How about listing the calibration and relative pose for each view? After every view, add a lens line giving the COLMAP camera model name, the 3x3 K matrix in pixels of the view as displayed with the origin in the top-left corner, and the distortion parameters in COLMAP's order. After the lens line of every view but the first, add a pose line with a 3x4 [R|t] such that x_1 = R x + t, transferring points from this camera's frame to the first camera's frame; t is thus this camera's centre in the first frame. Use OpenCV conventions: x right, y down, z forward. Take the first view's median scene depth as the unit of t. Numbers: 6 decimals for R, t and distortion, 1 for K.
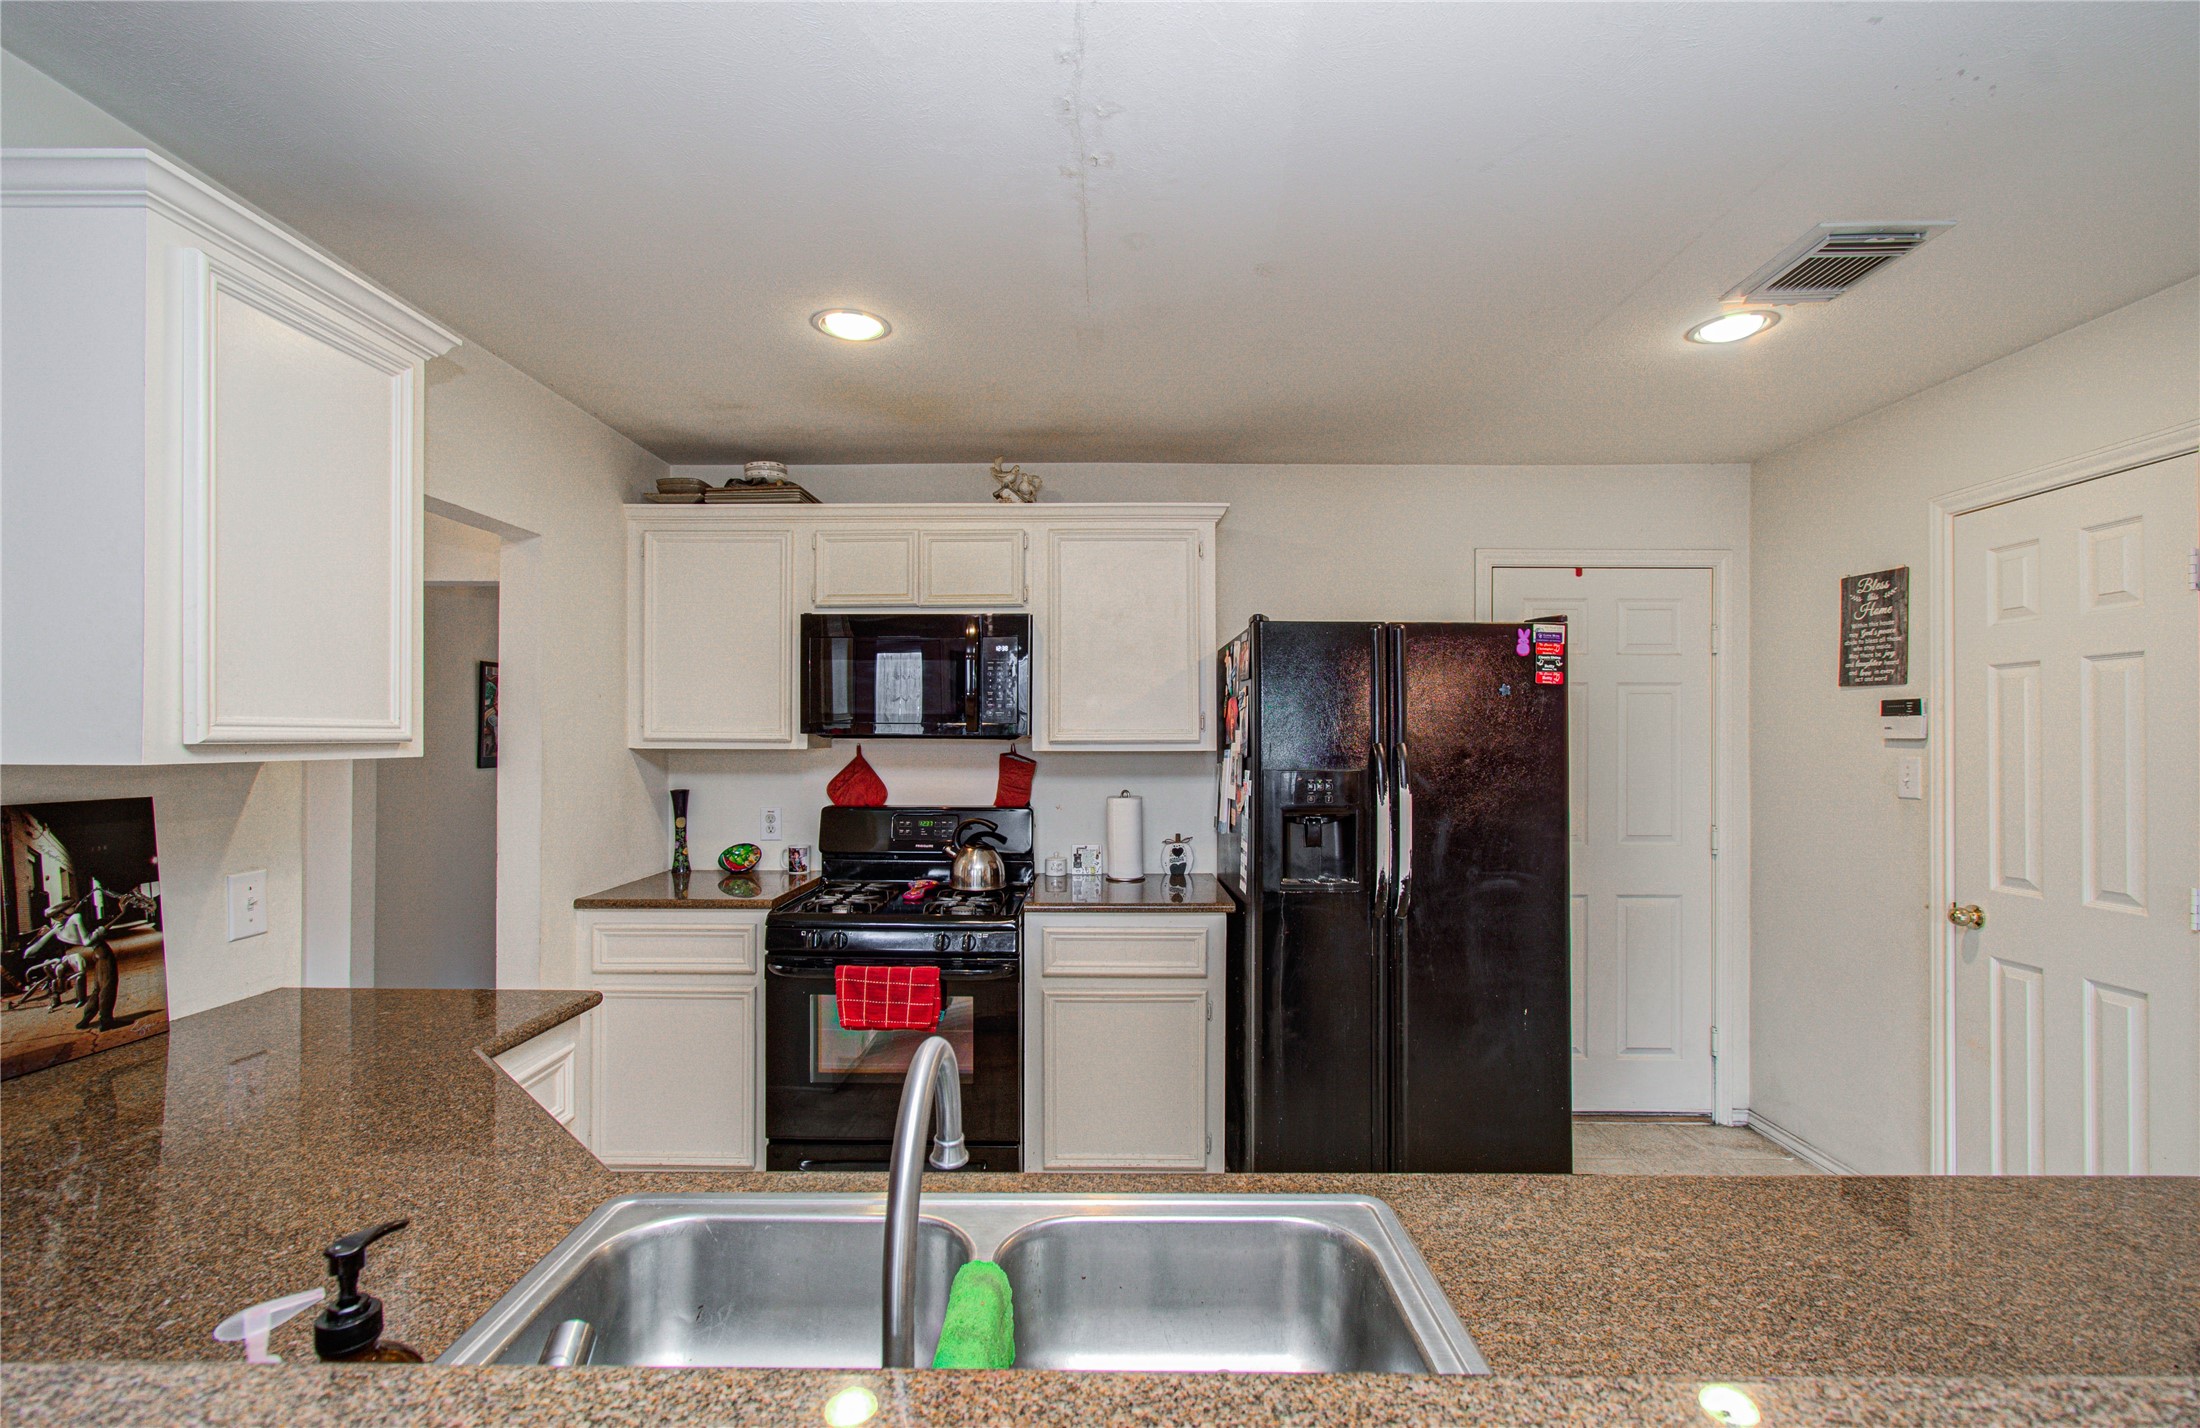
lens RADIAL K [[942.2, 0, 1102.9], [0, 942.2, 744.0], [0, 0, 1]] dist [0.011313, -0.010635]
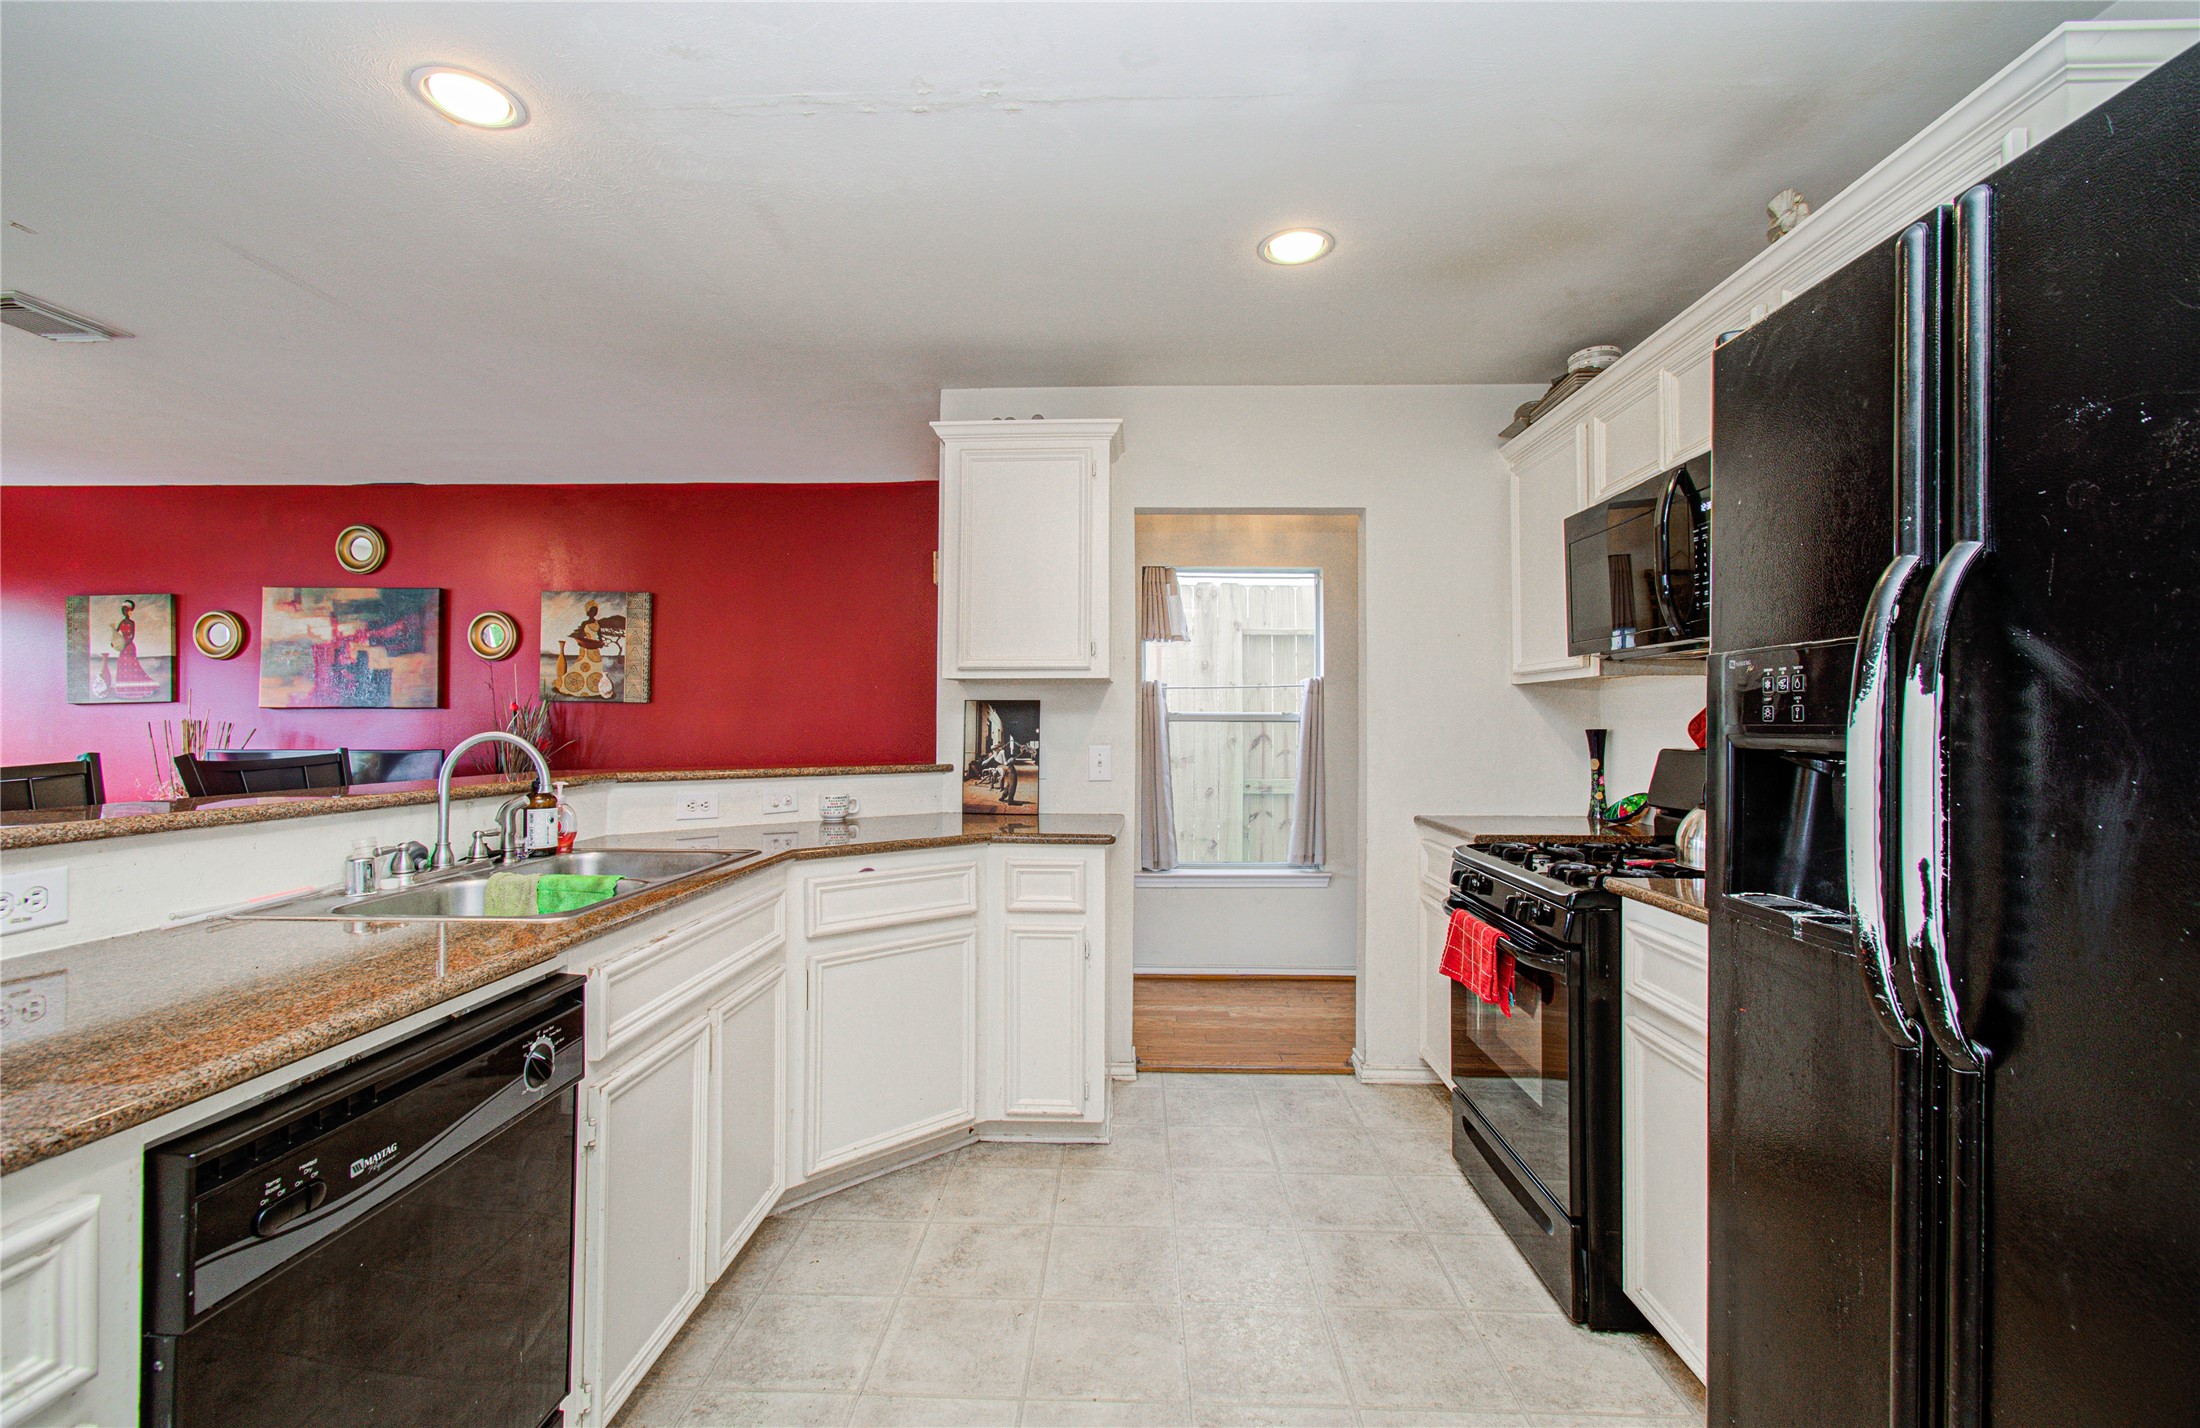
lens RADIAL K [[962.1, 0, 1095.5], [0, 962.1, 719.5], [0, 0, 1]] dist [-0.003517, 0.000321]
pose [[-0.033427, -0.008027, -0.999409, 0.662464], [-0.008429, 0.999934, -0.007749, 0.066442], [0.999406, 0.008165, -0.033493, 0.705834]]
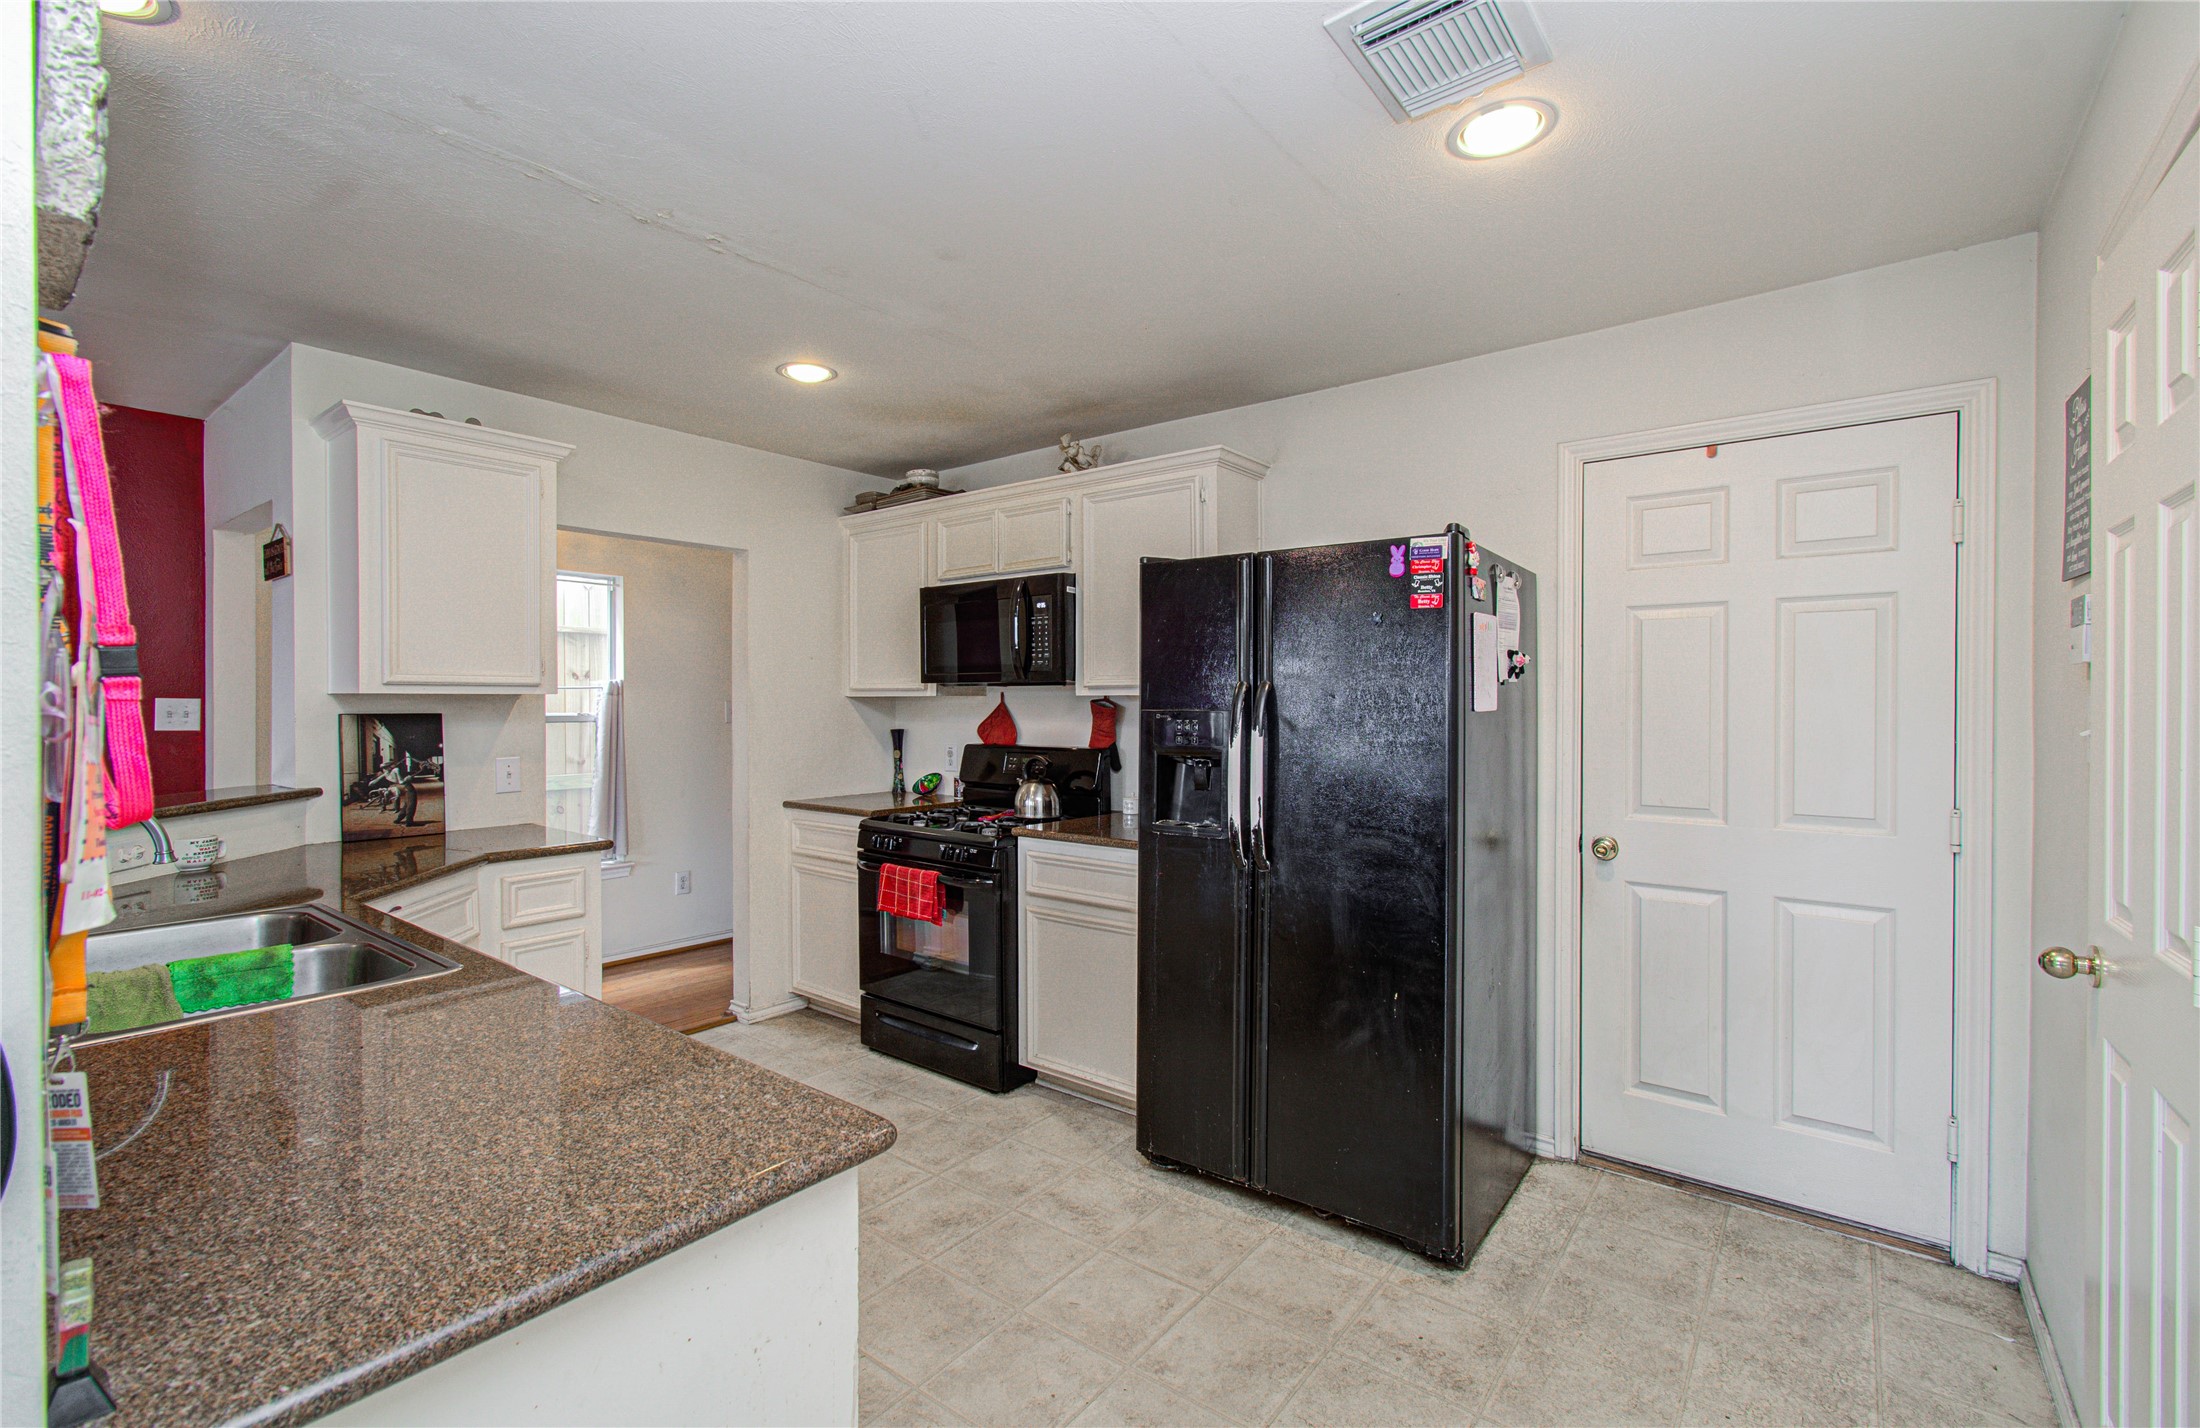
lens RADIAL K [[962.1, 0, 1095.5], [0, 962.1, 719.5], [0, 0, 1]] dist [-0.003517, 0.000321]
pose [[0.789769, 0.008840, -0.613340, 0.763023], [-0.002719, 0.999937, 0.010911, 0.025760], [0.613398, -0.006950, 0.789743, 0.151396]]
